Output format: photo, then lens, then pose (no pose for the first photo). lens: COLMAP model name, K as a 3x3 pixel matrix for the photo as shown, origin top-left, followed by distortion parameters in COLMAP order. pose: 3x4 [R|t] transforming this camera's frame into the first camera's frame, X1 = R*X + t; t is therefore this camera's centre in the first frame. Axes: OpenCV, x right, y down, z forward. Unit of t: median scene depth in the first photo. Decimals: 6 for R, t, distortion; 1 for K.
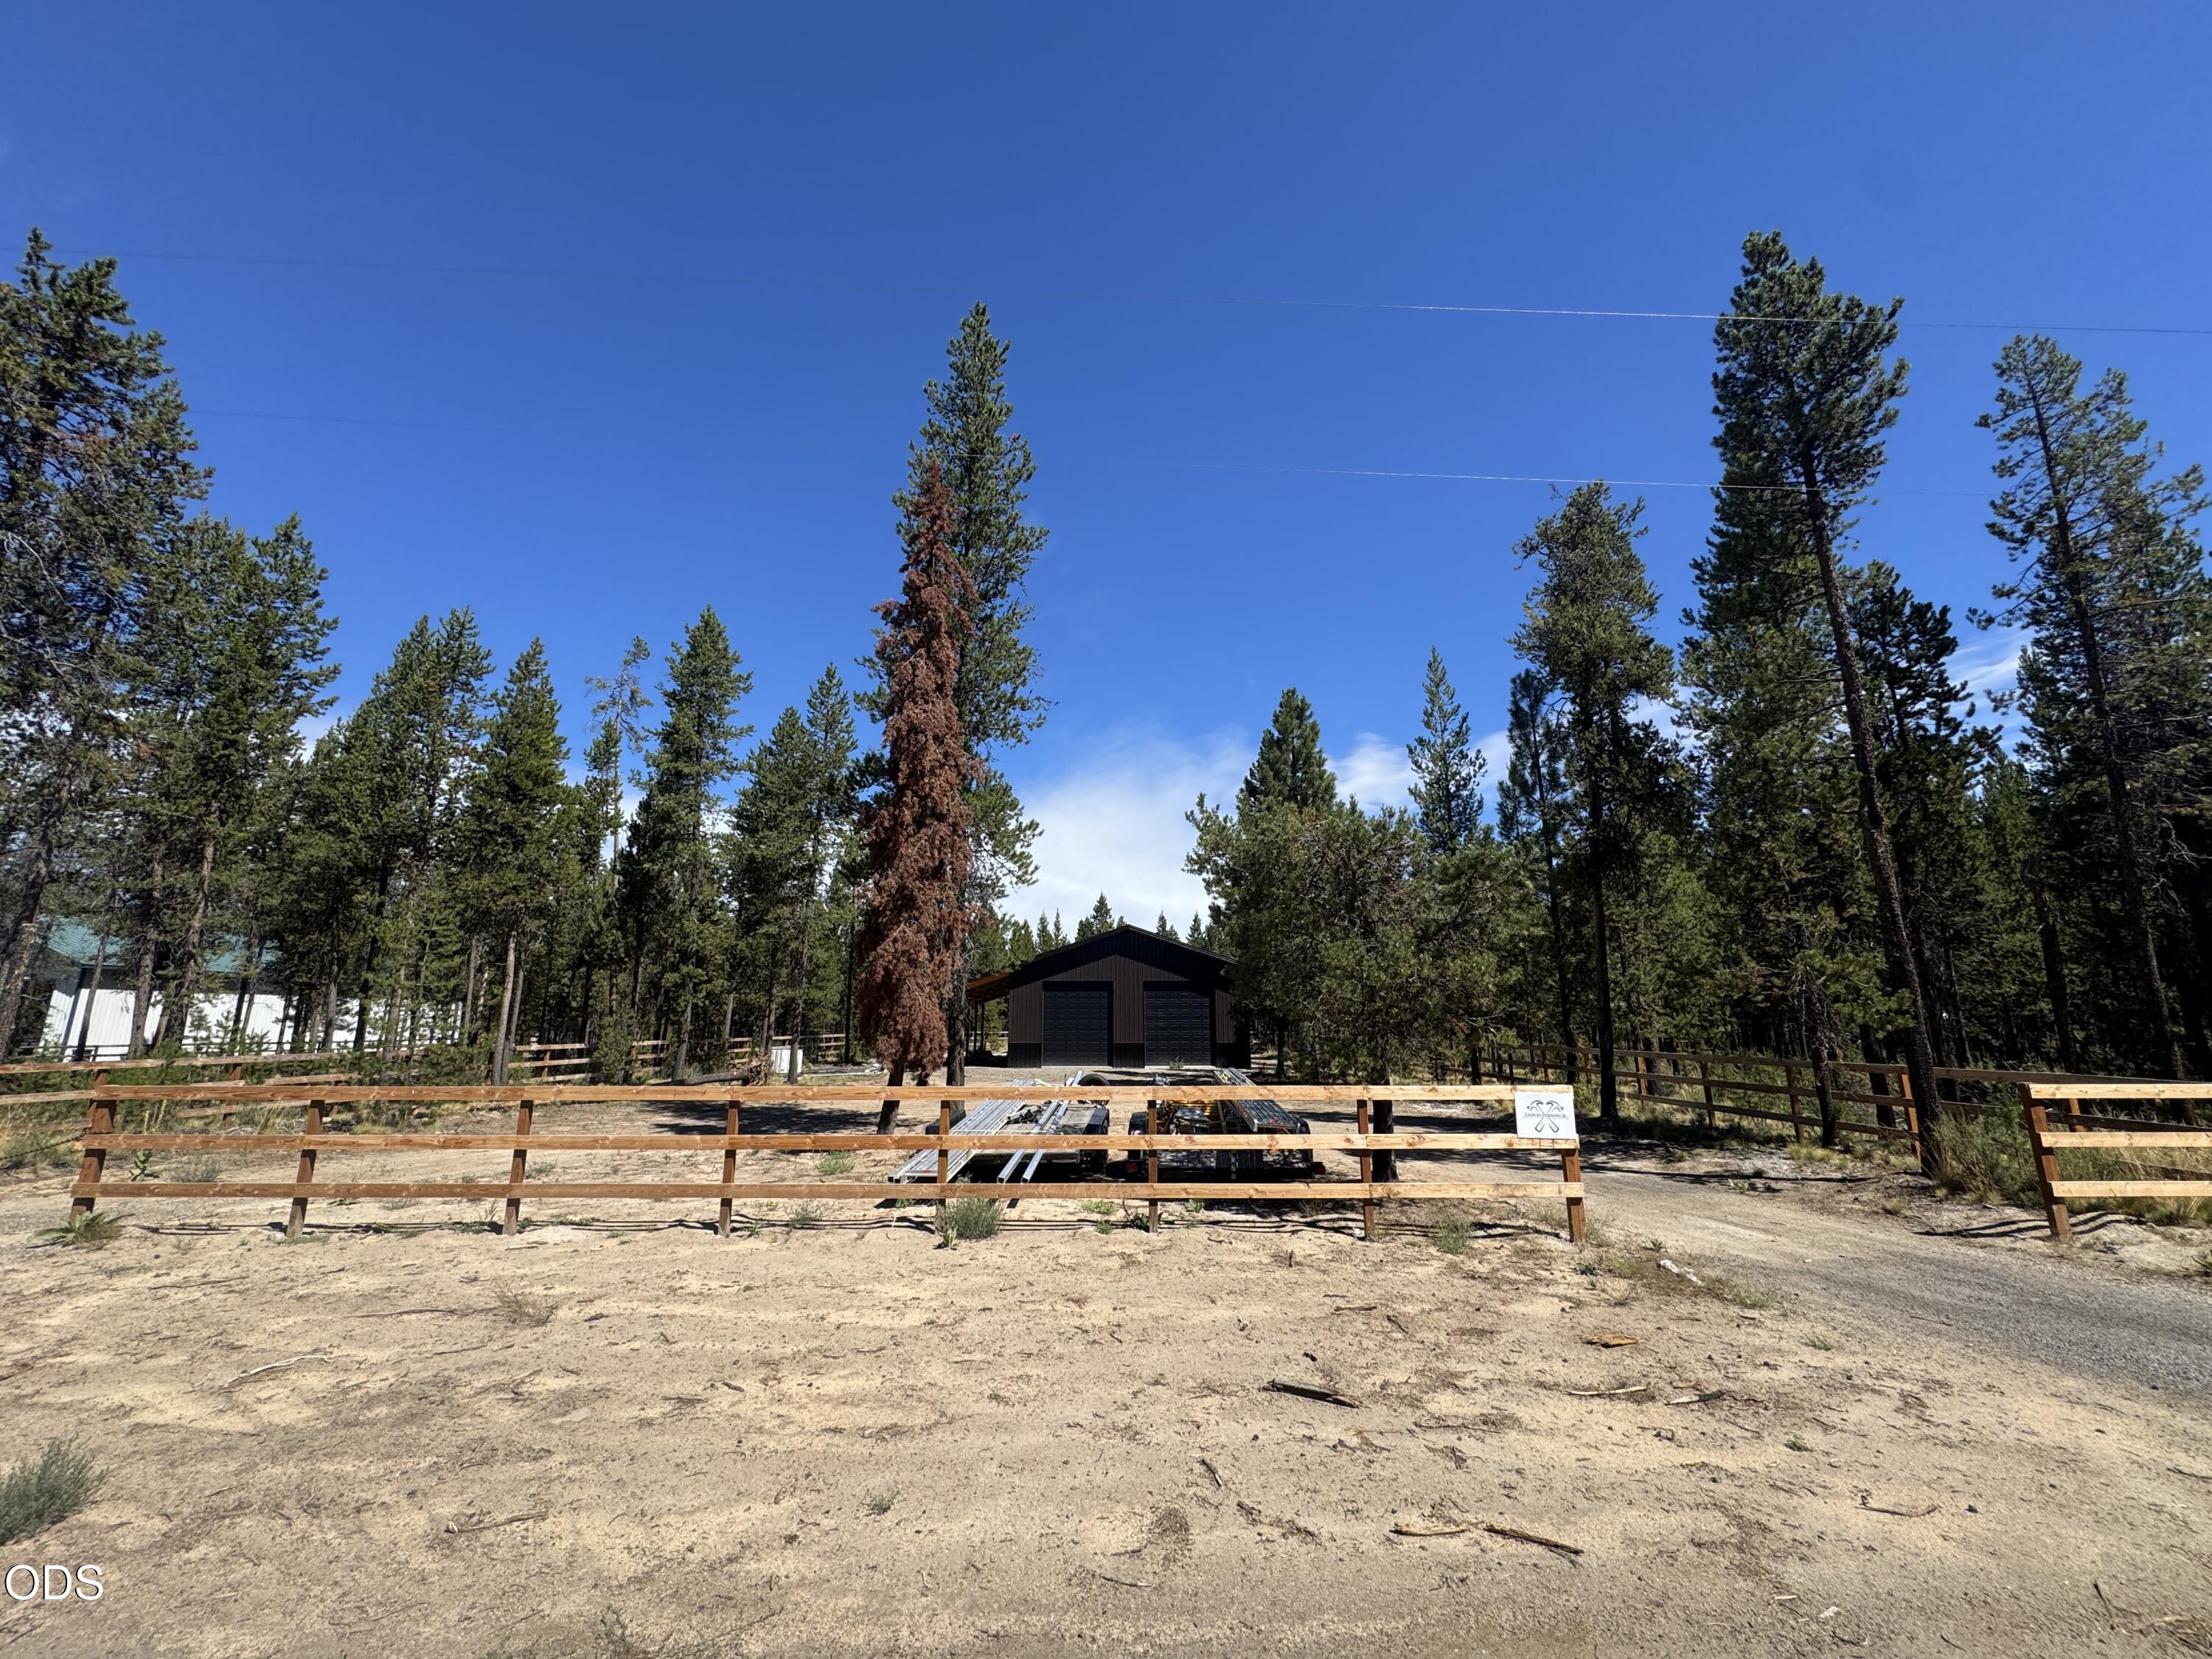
lens RADIAL K [[886.4, 0, 1111.9], [0, 886.4, 822.9], [0, 0, 1]] dist [0.001312, 0.000058]
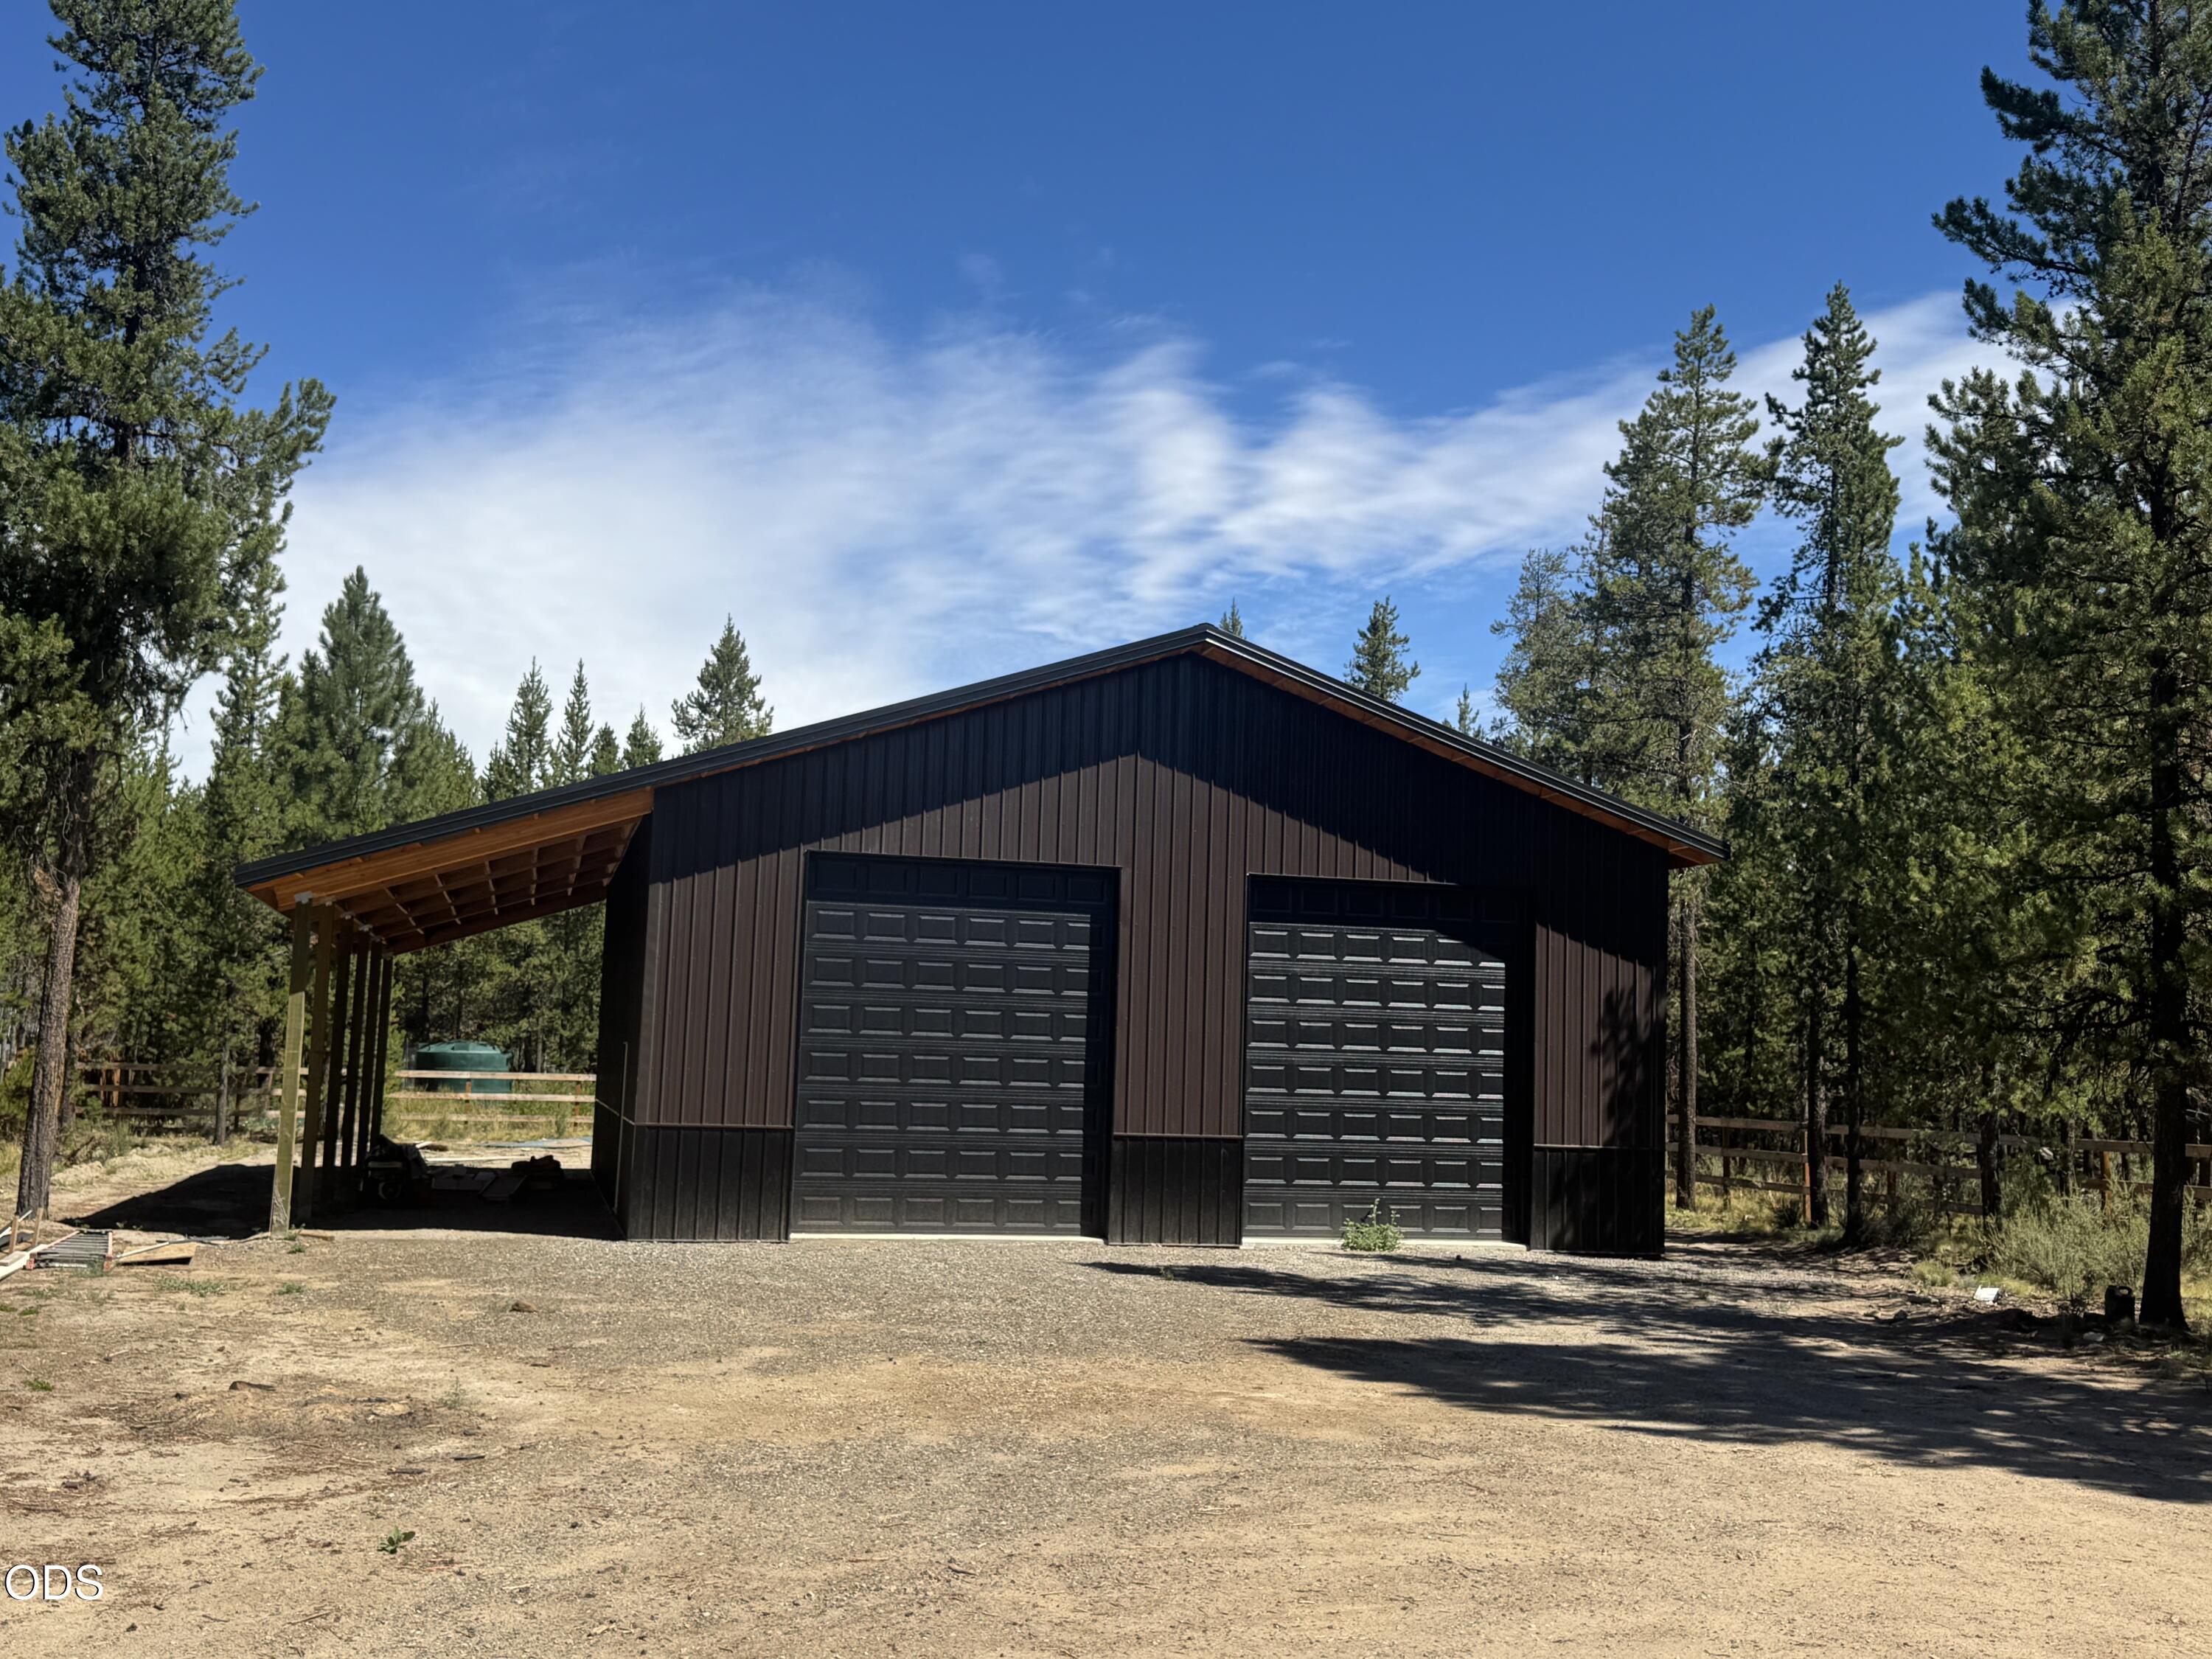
lens RADIAL K [[2270.0, 0, 1121.8], [0, 2270.0, 822.7], [0, 0, 1]] dist [0.071815, 0.000000]
pose [[0.971146, 0.056868, 0.231604, -0.132998], [-0.085482, 0.989629, 0.115445, 0.100187], [-0.222637, -0.131912, 0.965936, 0.442767]]
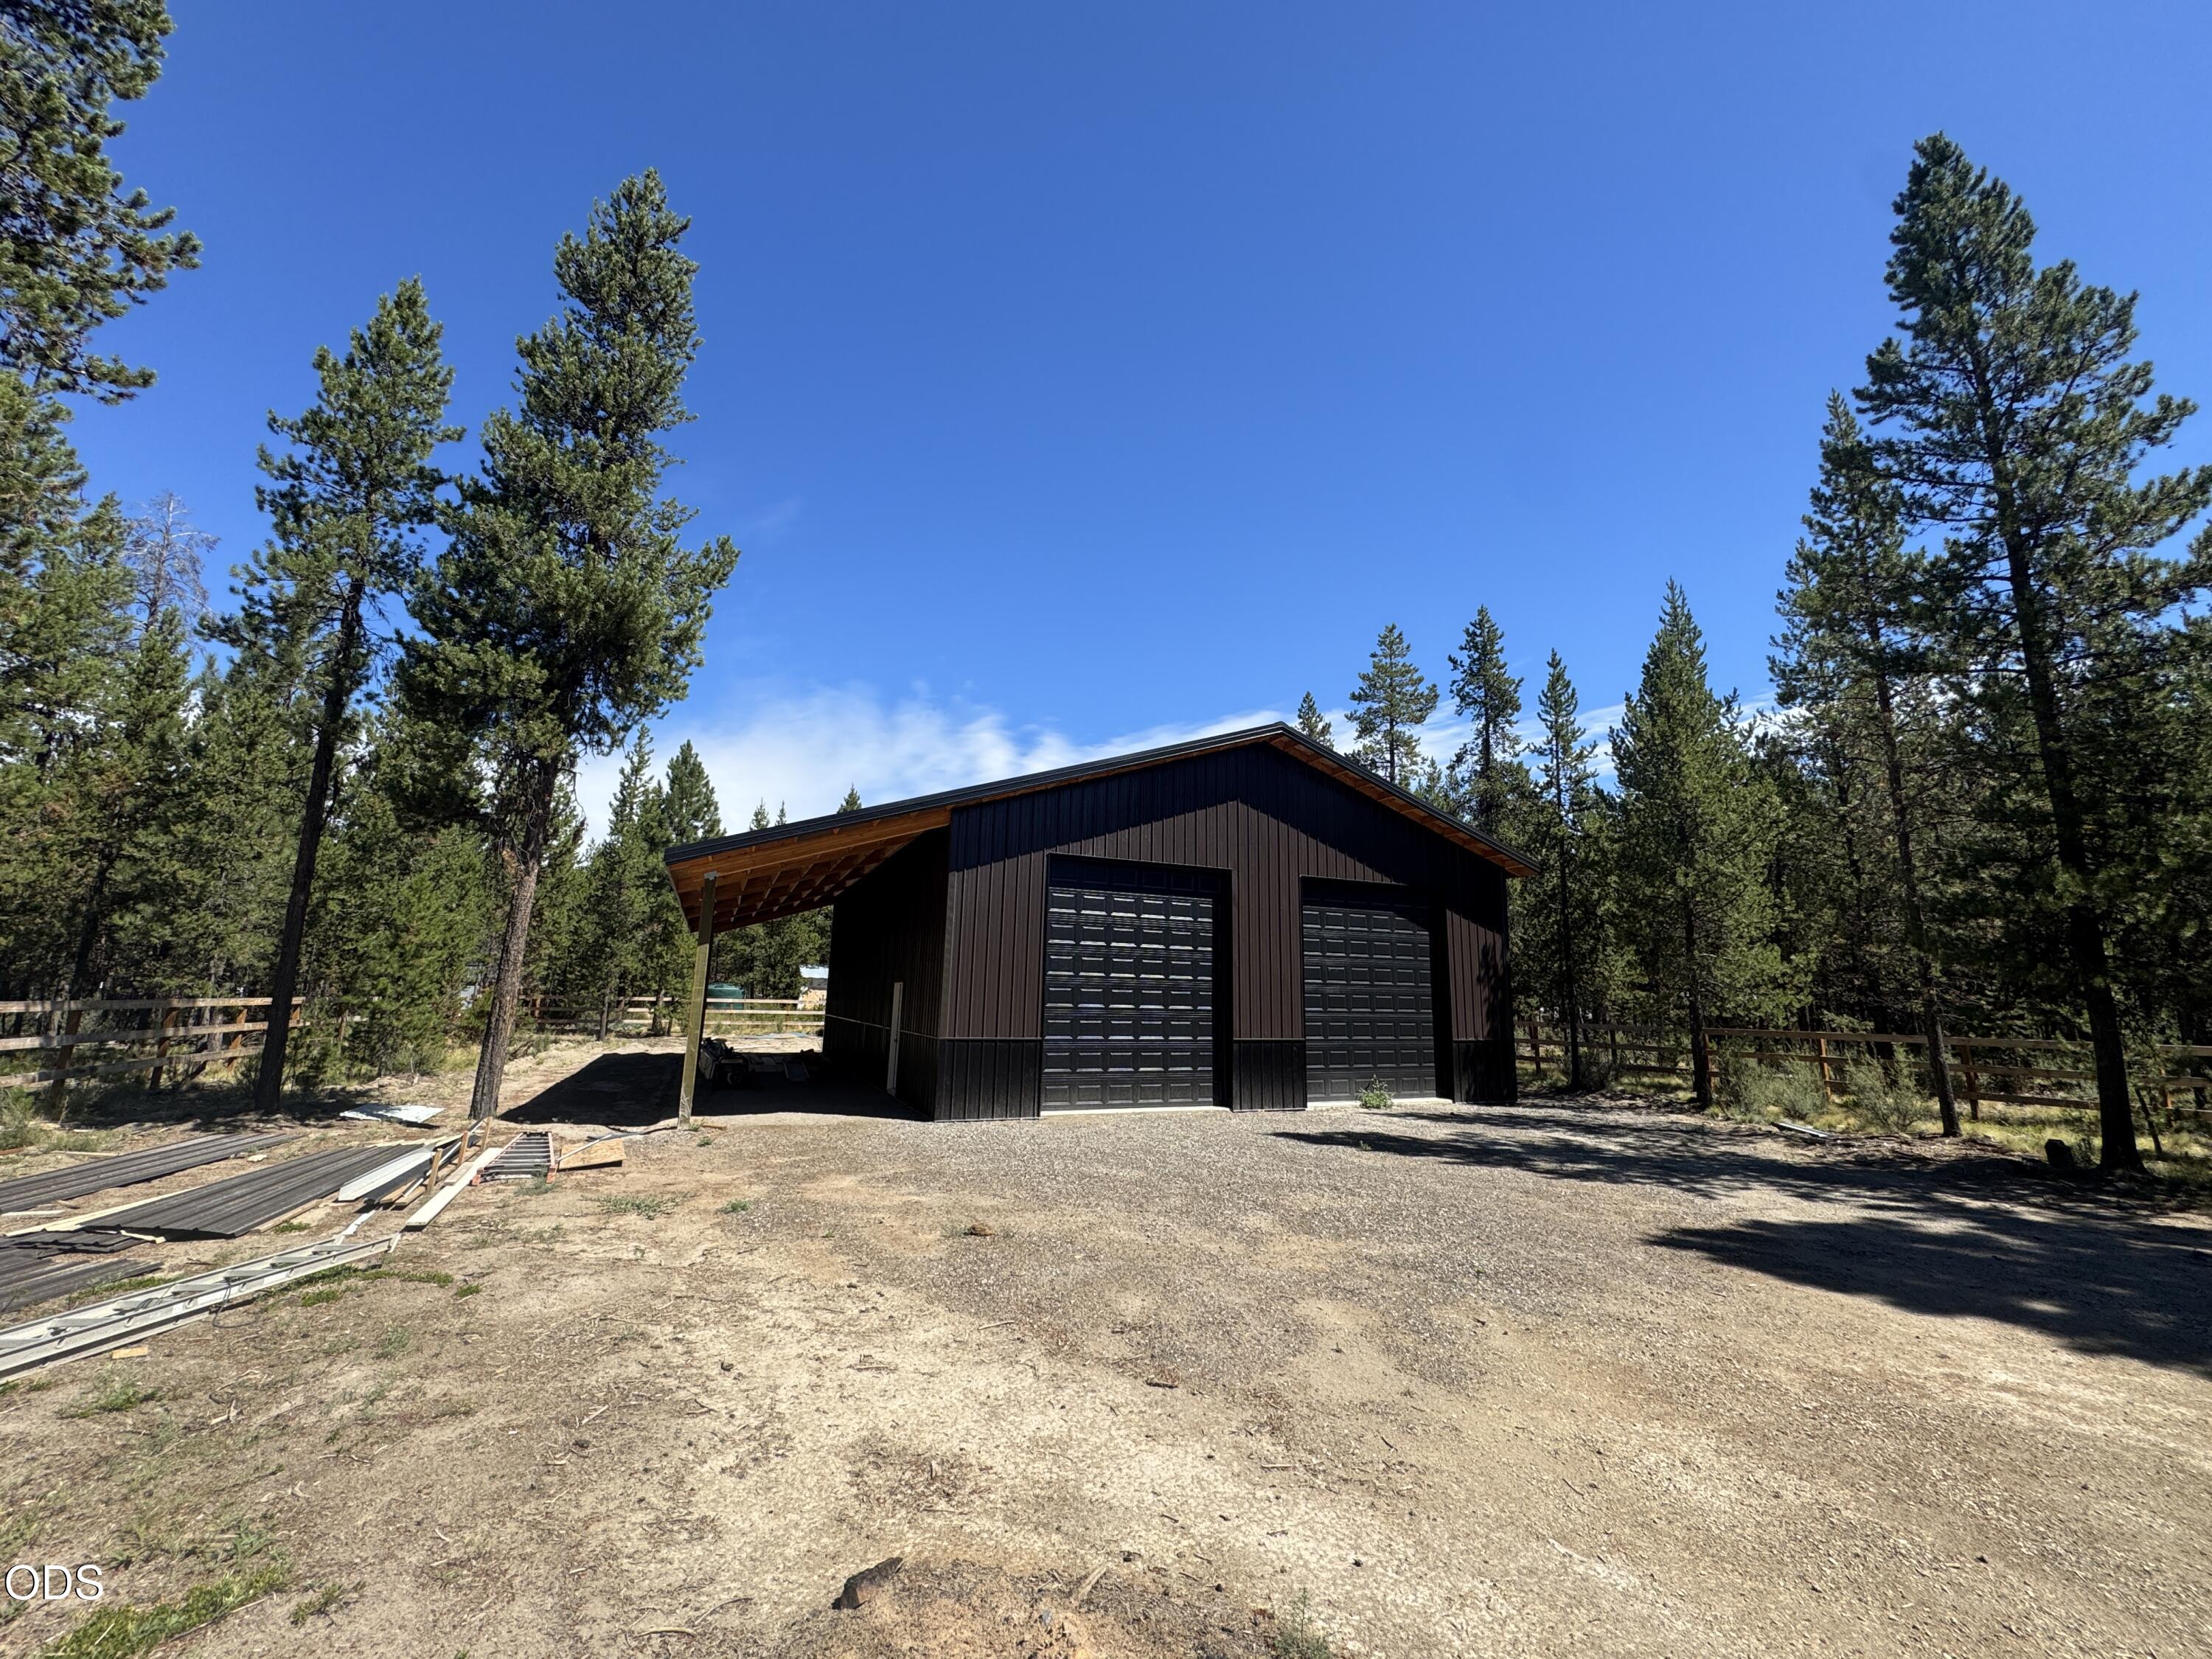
lens RADIAL K [[879.8, 0, 1109.9], [0, 879.8, 819.9], [0, 0, 1]] dist [-0.001841, 0.000165]
pose [[0.921763, 0.098725, 0.374976, -0.182012], [-0.110816, 0.993783, 0.010758, 0.159490], [-0.371583, -0.051469, 0.926972, 0.684924]]
